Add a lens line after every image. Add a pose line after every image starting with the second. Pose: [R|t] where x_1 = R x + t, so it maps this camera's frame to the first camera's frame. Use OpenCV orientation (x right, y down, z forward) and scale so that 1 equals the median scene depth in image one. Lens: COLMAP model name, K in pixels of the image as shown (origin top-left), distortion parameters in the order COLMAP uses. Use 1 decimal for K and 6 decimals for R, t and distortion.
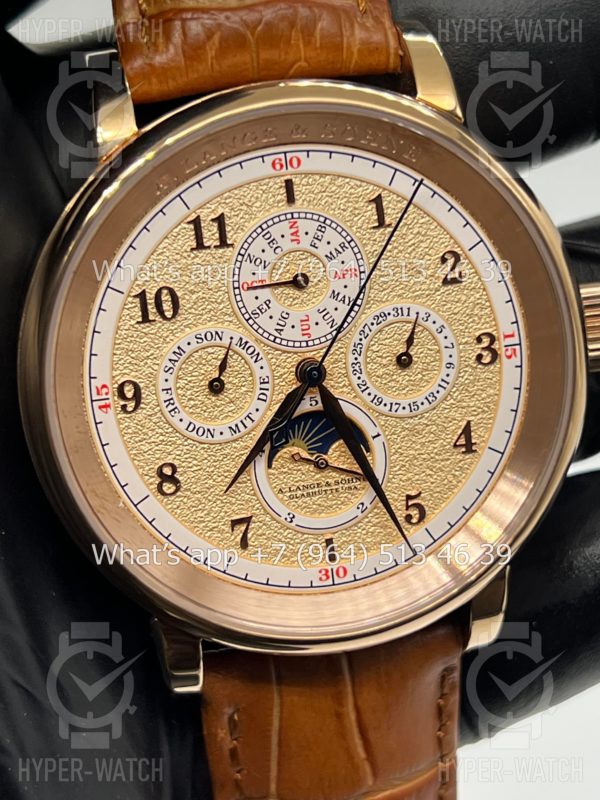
lens RADIAL K [[1887.3, 0, 300.9], [0, 1887.3, 400.4], [0, 0, 1]] dist [0.175214, 0.000000]
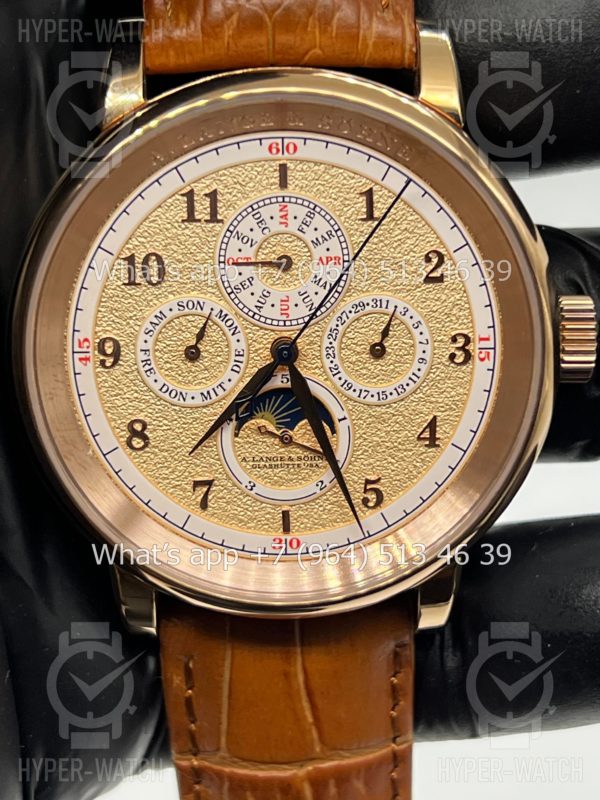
lens RADIAL K [[1887.3, 0, 306.3], [0, 1887.3, 397.8], [0, 0, 1]] dist [0.175214, 0.000000]
pose [[0.983083, 0.130866, -0.128149, 0.153630], [-0.123491, 0.990284, 0.063931, -0.057309], [0.135270, -0.047024, 0.989692, -0.028363]]
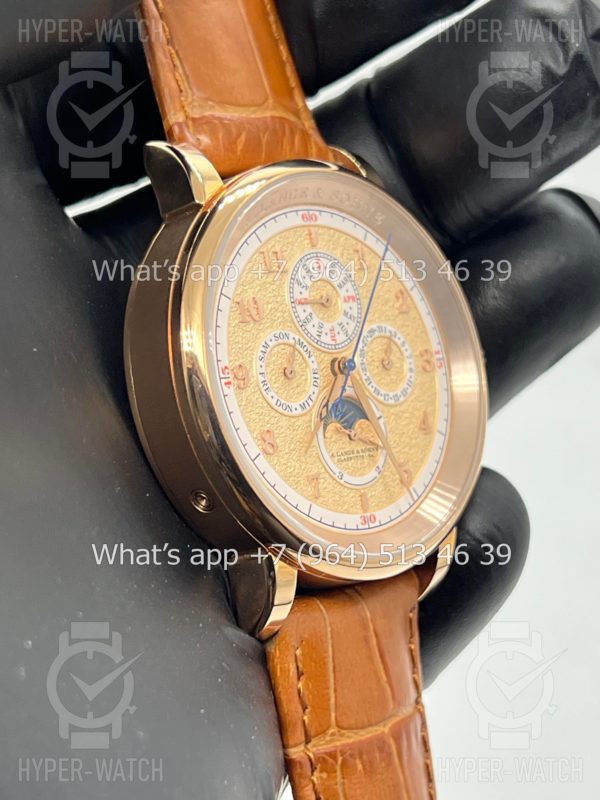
lens RADIAL K [[1887.3, 0, 290.8], [0, 1887.3, 384.4], [0, 0, 1]] dist [0.175214, 0.000000]
pose [[0.827663, 0.010196, 0.561132, -0.778710], [0.164969, 0.951245, -0.260612, 0.341369], [-0.536431, 0.308269, 0.785628, -0.032503]]
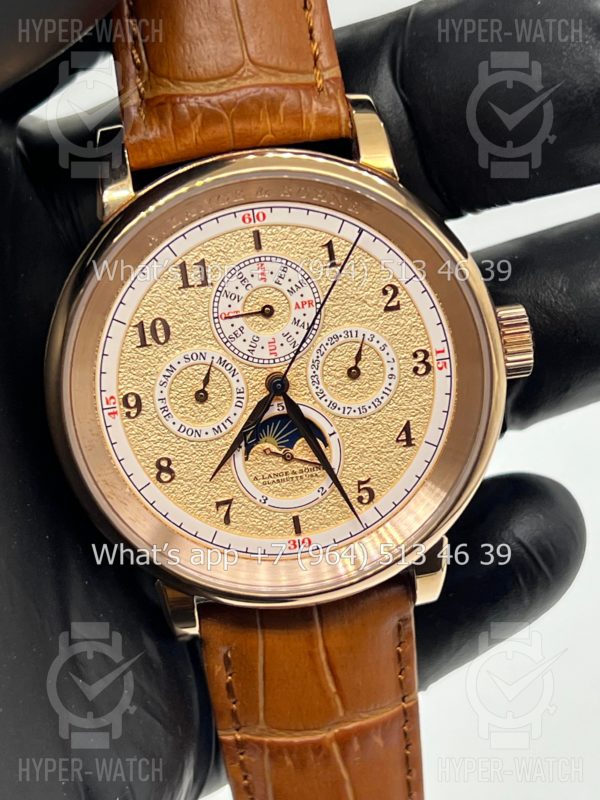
lens RADIAL K [[1887.3, 0, 295.2], [0, 1887.3, 398.9], [0, 0, 1]] dist [0.175214, 0.000000]
pose [[0.995540, -0.005873, -0.094152, 0.134396], [0.010722, 0.998637, 0.051079, -0.068597], [0.093724, -0.051861, 0.994247, -0.239449]]
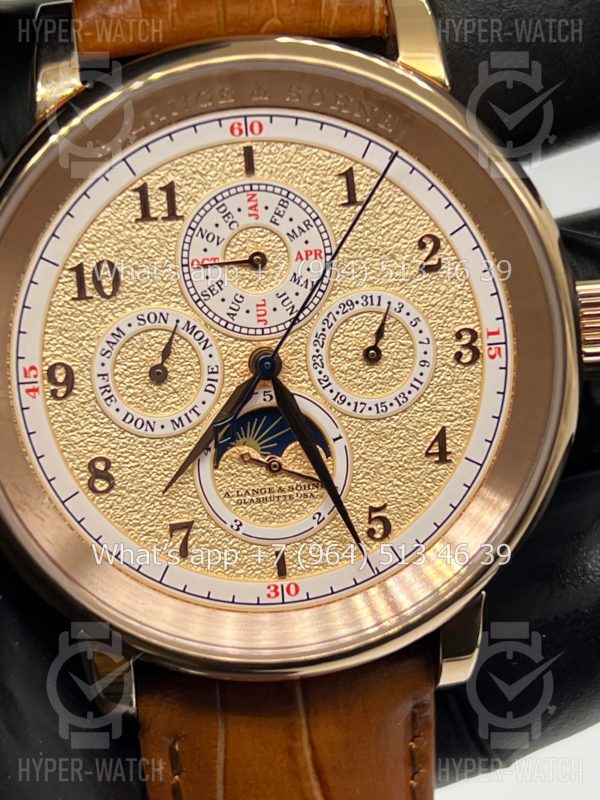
lens RADIAL K [[1887.3, 0, 299.6], [0, 1887.3, 397.5], [0, 0, 1]] dist [0.175214, 0.000000]
pose [[0.995674, 0.044431, -0.081608, 0.095185], [-0.046313, 0.998699, -0.021321, 0.019642], [0.080554, 0.025008, 0.996436, 0.110377]]
